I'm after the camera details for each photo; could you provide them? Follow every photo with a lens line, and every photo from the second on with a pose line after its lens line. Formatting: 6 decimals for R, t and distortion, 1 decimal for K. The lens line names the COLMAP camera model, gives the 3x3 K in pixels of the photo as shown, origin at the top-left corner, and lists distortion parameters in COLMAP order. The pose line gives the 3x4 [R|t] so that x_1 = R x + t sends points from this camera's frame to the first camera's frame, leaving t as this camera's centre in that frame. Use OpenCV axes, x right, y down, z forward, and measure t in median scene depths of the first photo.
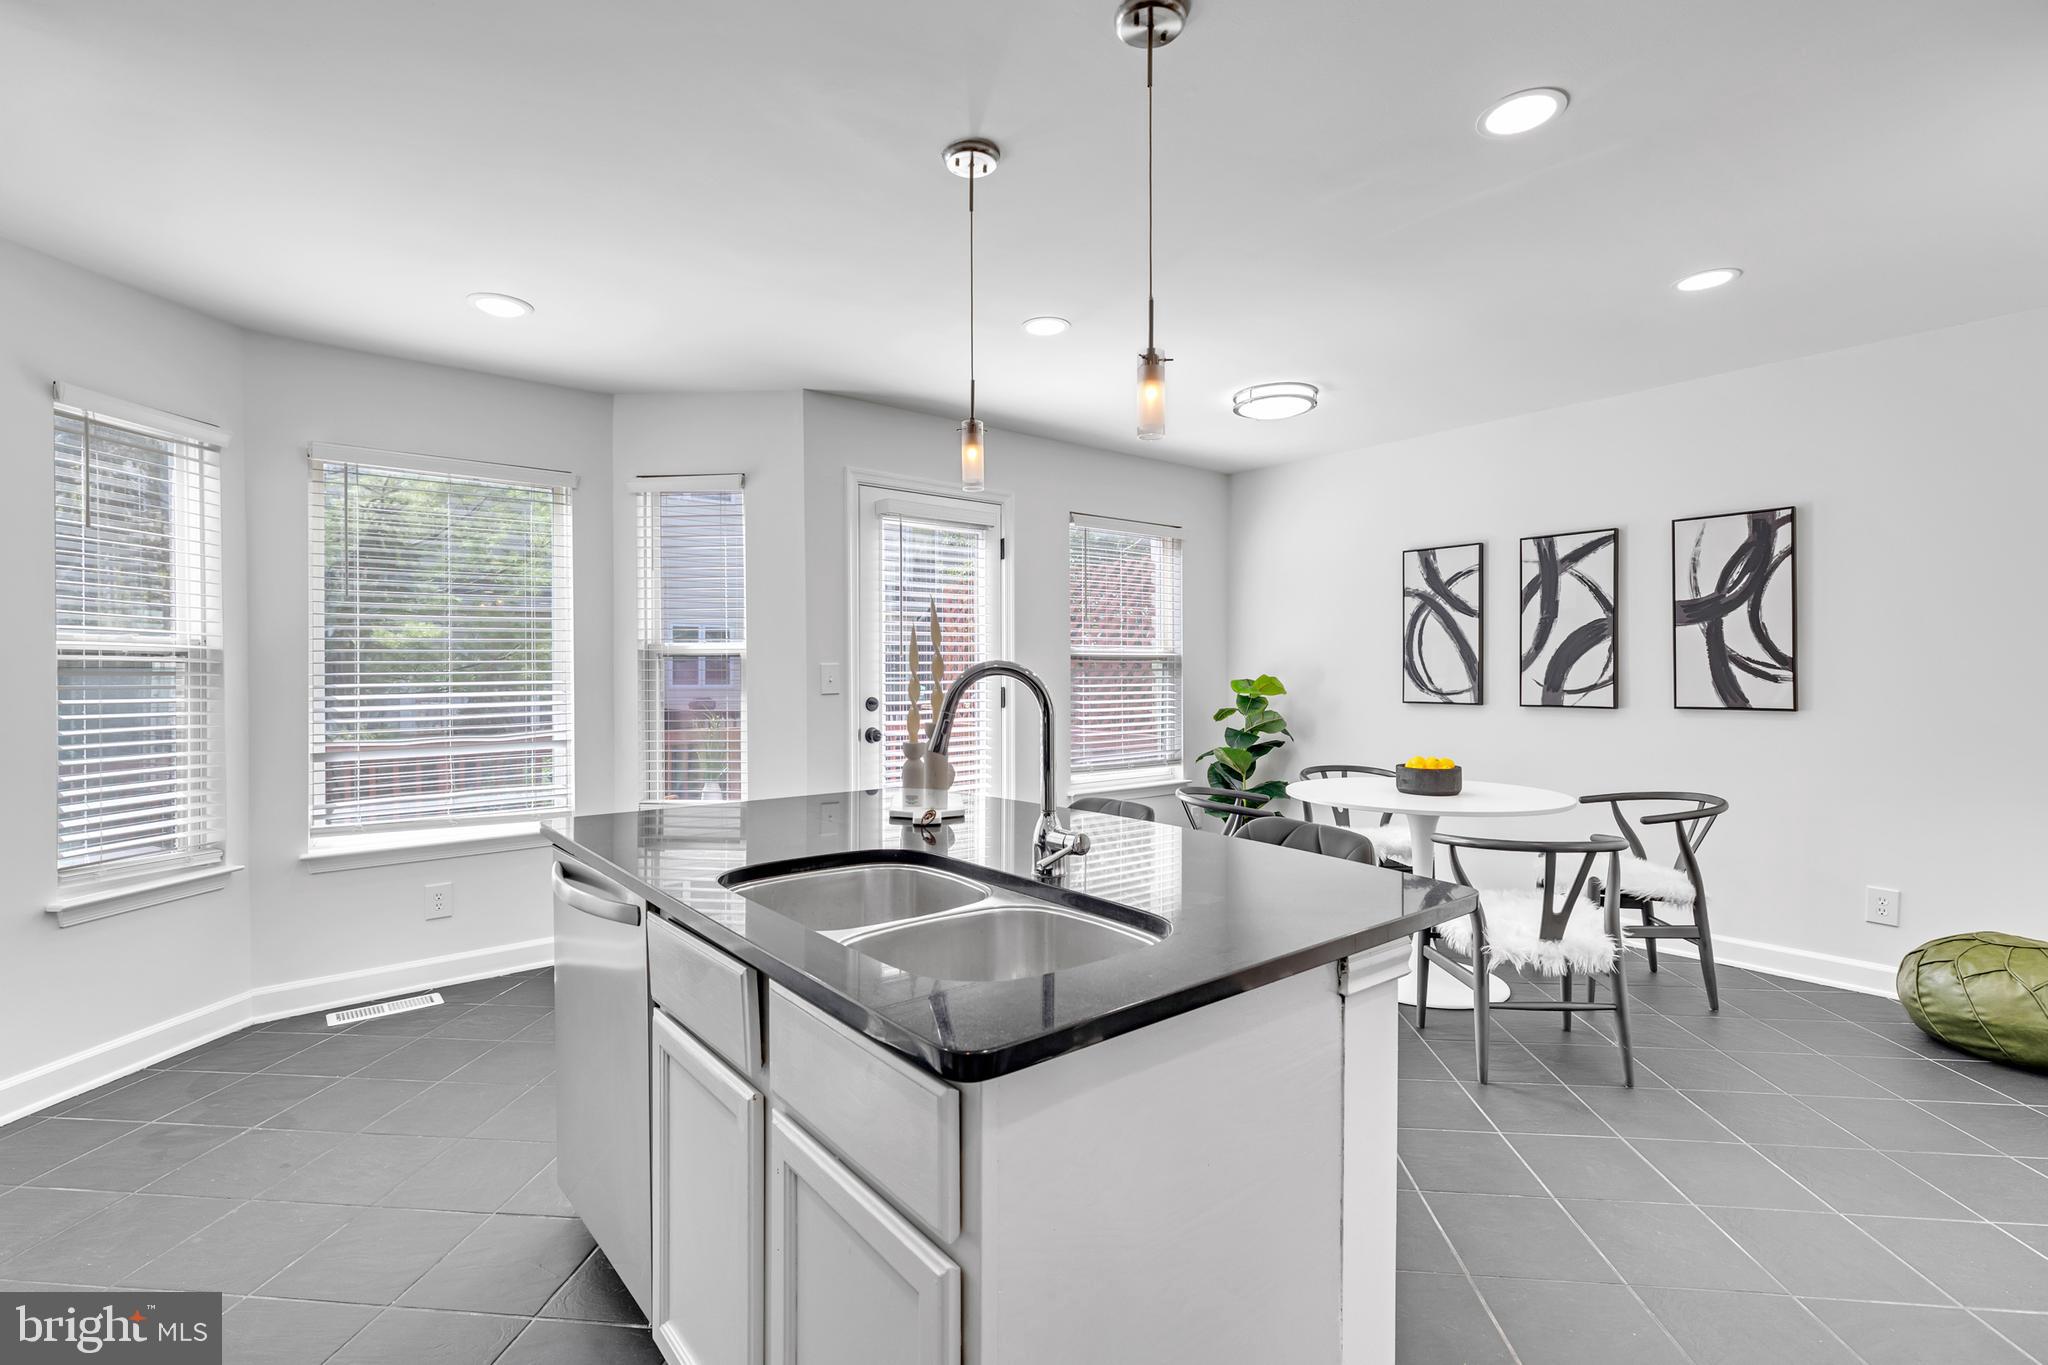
lens RADIAL K [[894.8, 0, 1018.1], [0, 894.8, 676.5], [0, 0, 1]] dist [0.007200, 0.000219]
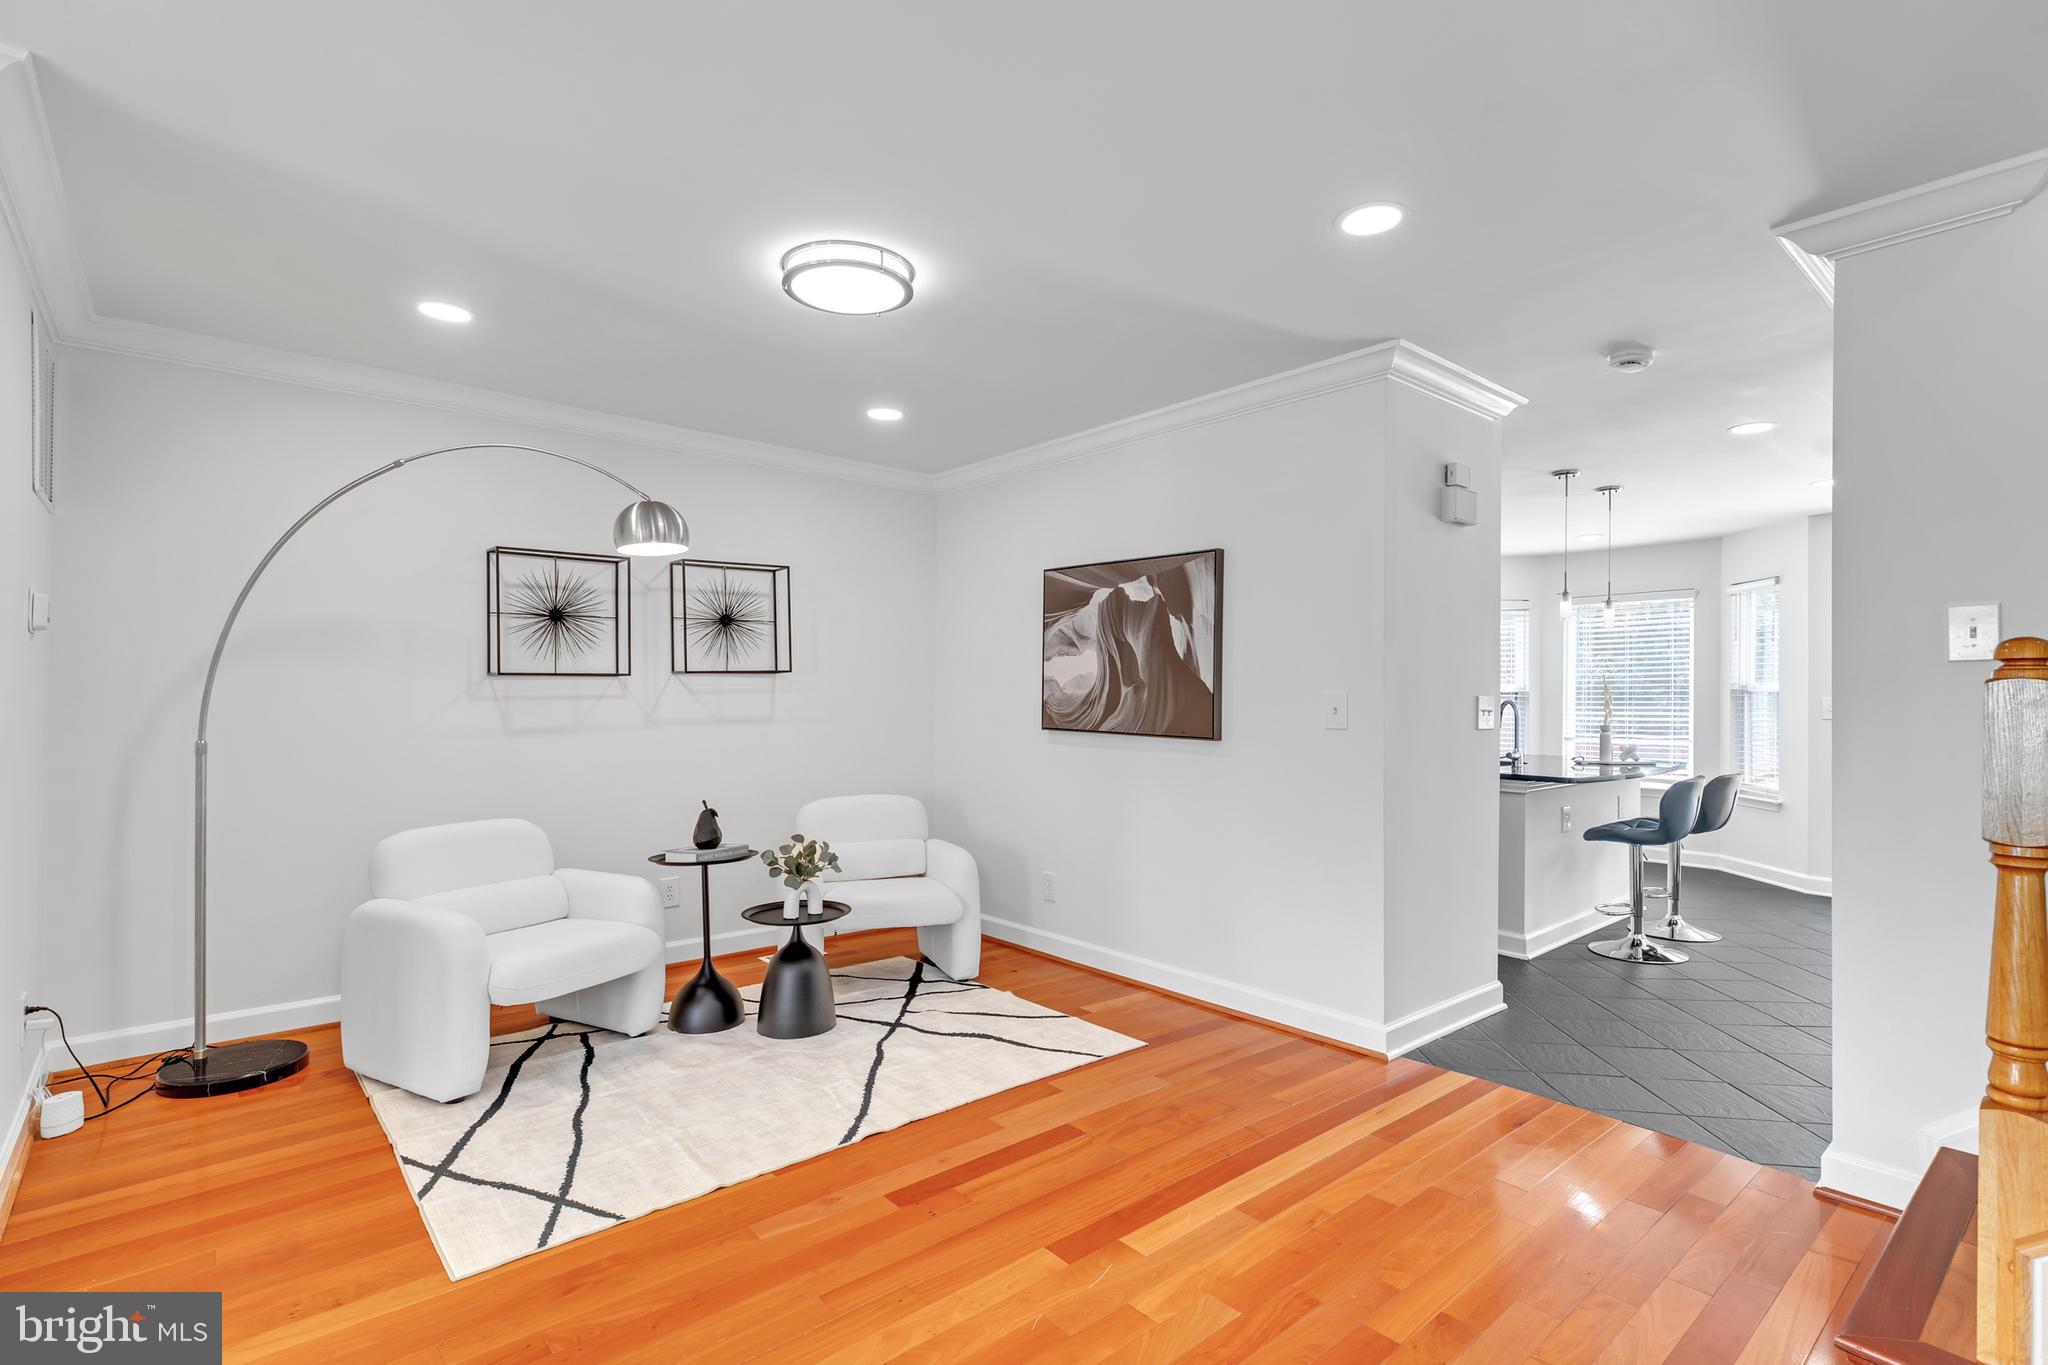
lens RADIAL K [[924.5, 0, 1031.6], [0, 924.5, 678.9], [0, 0, 1]] dist [0.007899, 0.000257]
pose [[0.023098, -0.014570, -0.999627, 1.267624], [-0.017667, 0.999732, -0.014980, -0.000804], [0.999577, 0.018006, 0.022834, -0.326065]]
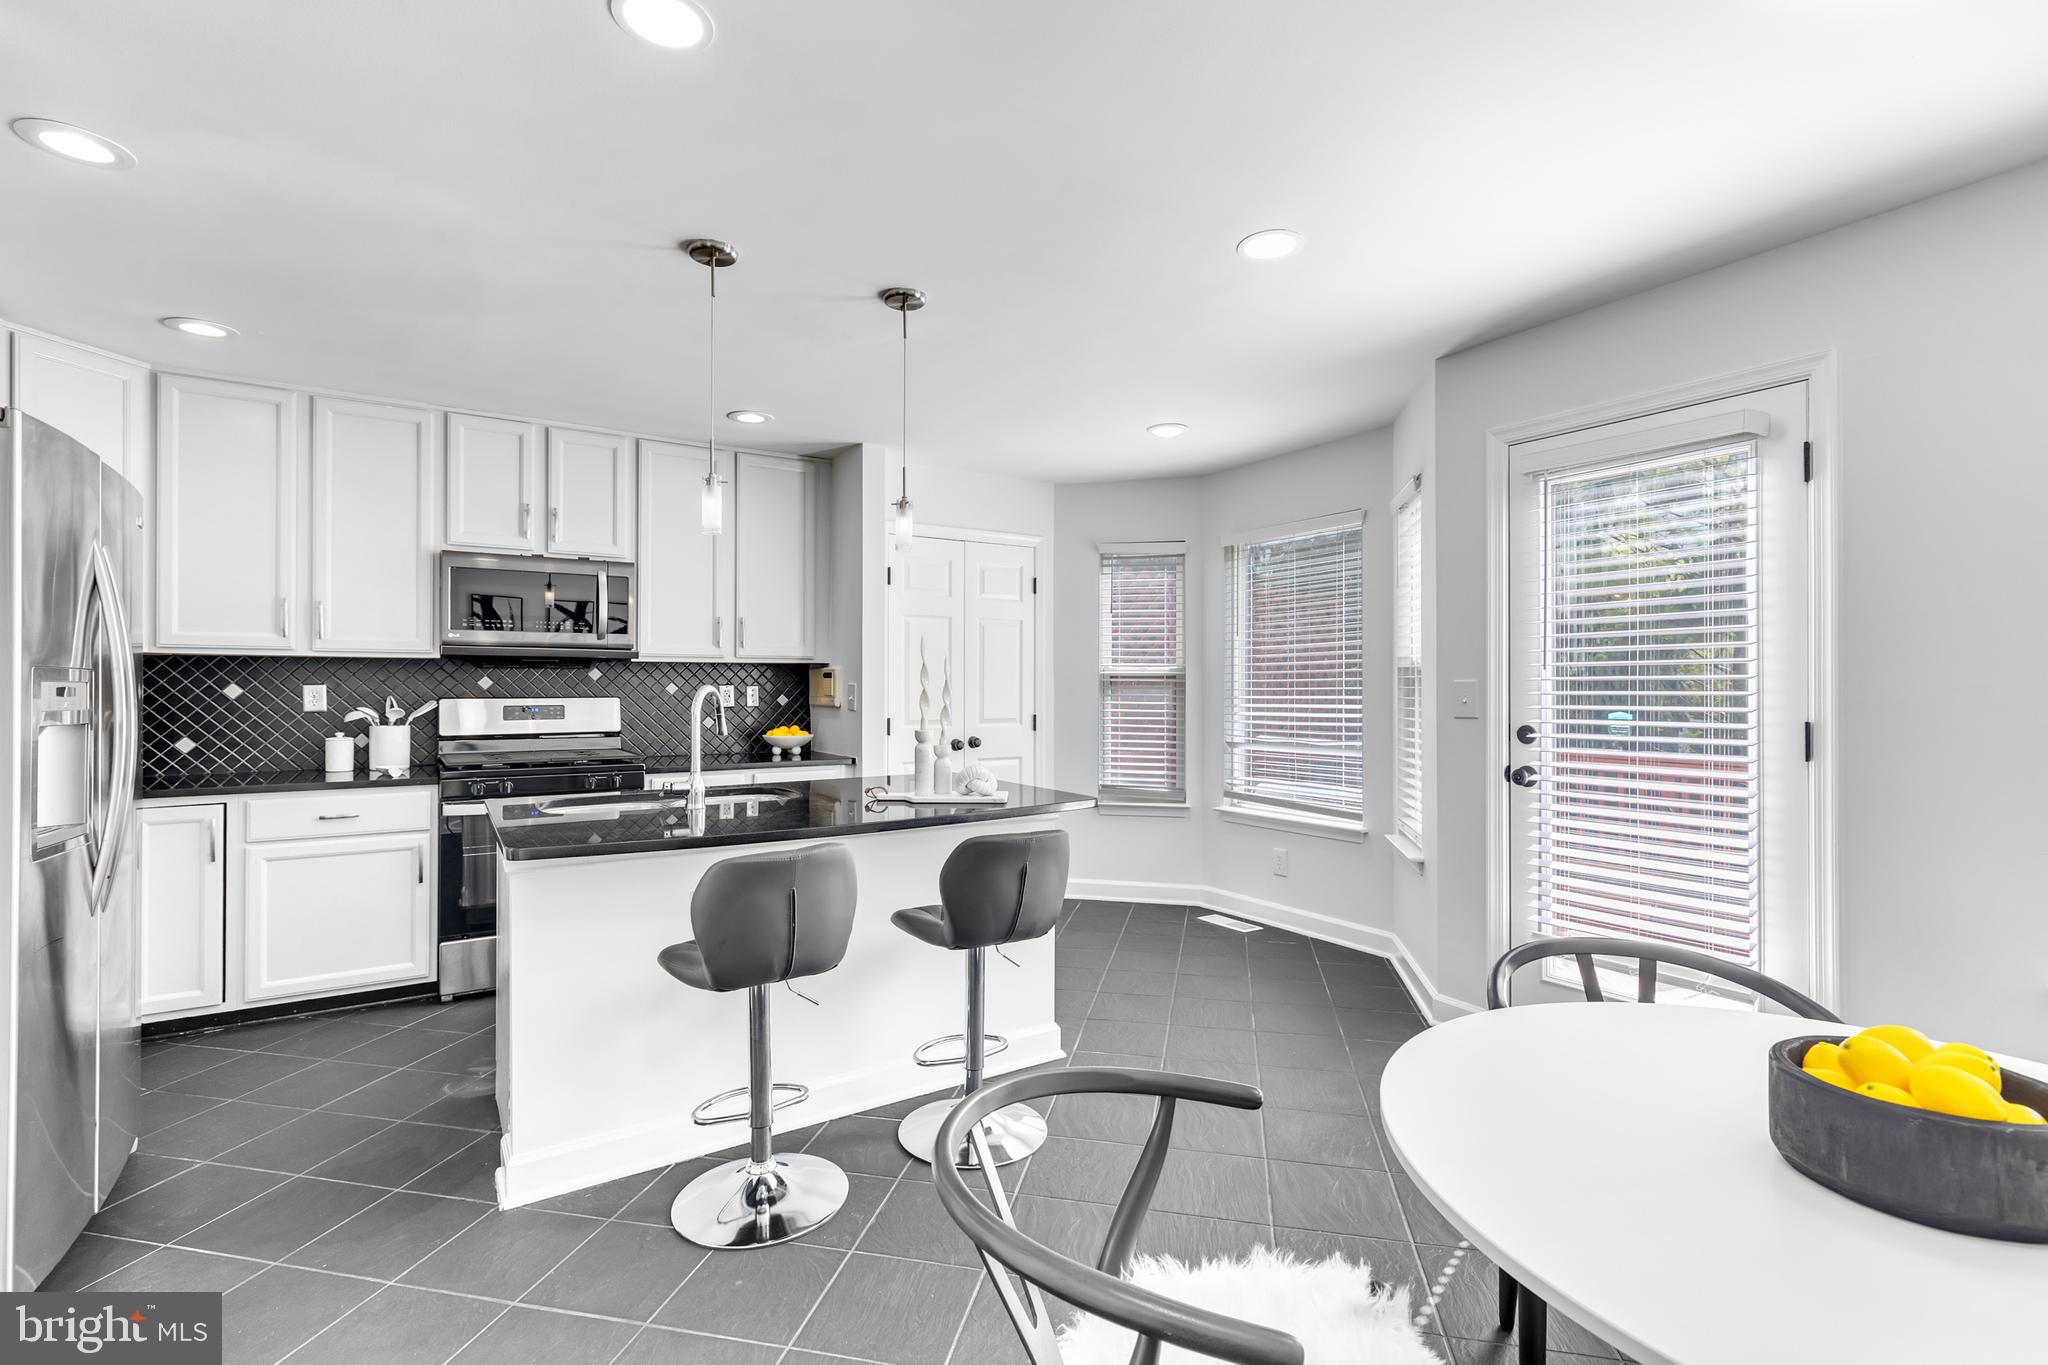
lens RADIAL K [[924.5, 0, 1046.0], [0, 924.5, 683.3], [0, 0, 1]] dist [0.007899, 0.000257]
pose [[-0.080508, 0.000965, -0.996754, 0.667727], [-0.006401, 0.999978, 0.001485, -0.010806], [0.996733, 0.006500, -0.080500, 0.695923]]
